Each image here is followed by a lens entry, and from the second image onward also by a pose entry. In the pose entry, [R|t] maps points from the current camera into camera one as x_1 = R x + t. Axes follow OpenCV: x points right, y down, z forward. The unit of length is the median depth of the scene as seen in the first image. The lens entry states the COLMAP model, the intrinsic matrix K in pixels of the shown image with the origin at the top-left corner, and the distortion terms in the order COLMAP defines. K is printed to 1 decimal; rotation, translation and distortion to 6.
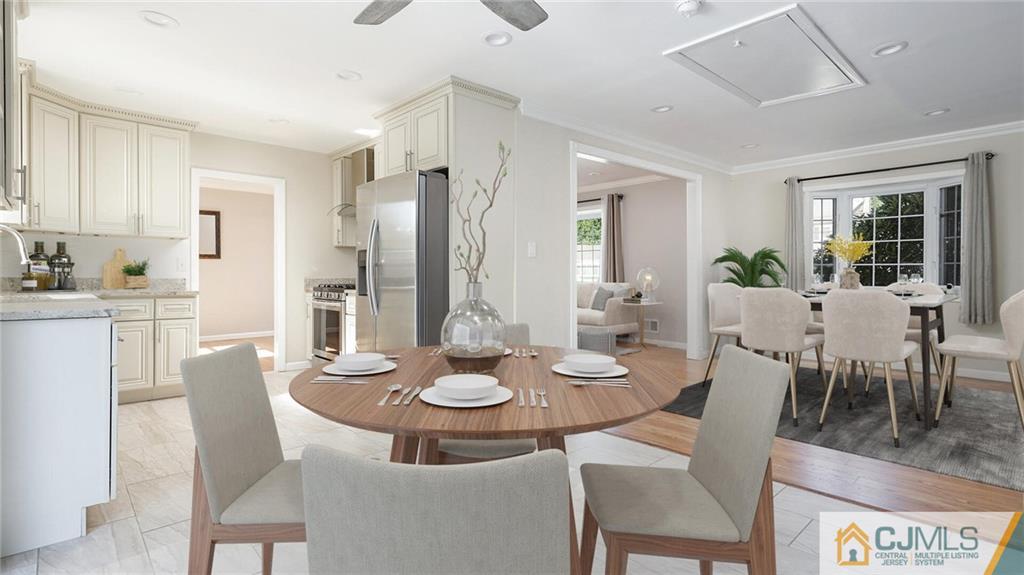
lens RADIAL K [[491.9, 0, 510.4], [0, 491.9, 277.2], [0, 0, 1]] dist [-0.001402, 0.000185]
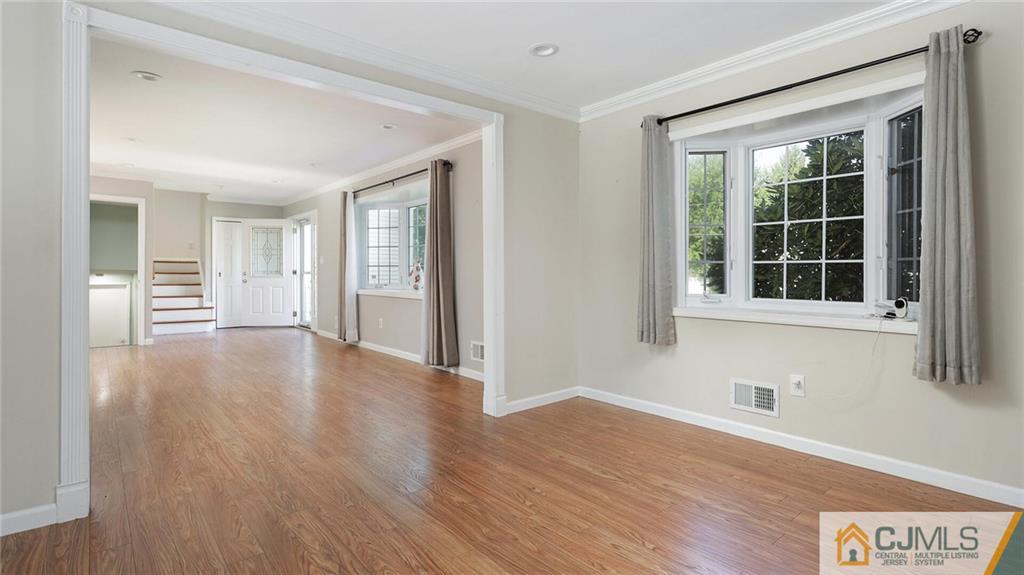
lens RADIAL K [[484.9, 0, 513.4], [0, 484.9, 274.6], [0, 0, 1]] dist [-0.001398, -0.000329]
pose [[0.998430, 0.003370, -0.055920, 0.491430], [-0.003695, 0.999977, -0.005711, -0.006683], [0.055900, 0.005909, 0.998419, 0.445542]]
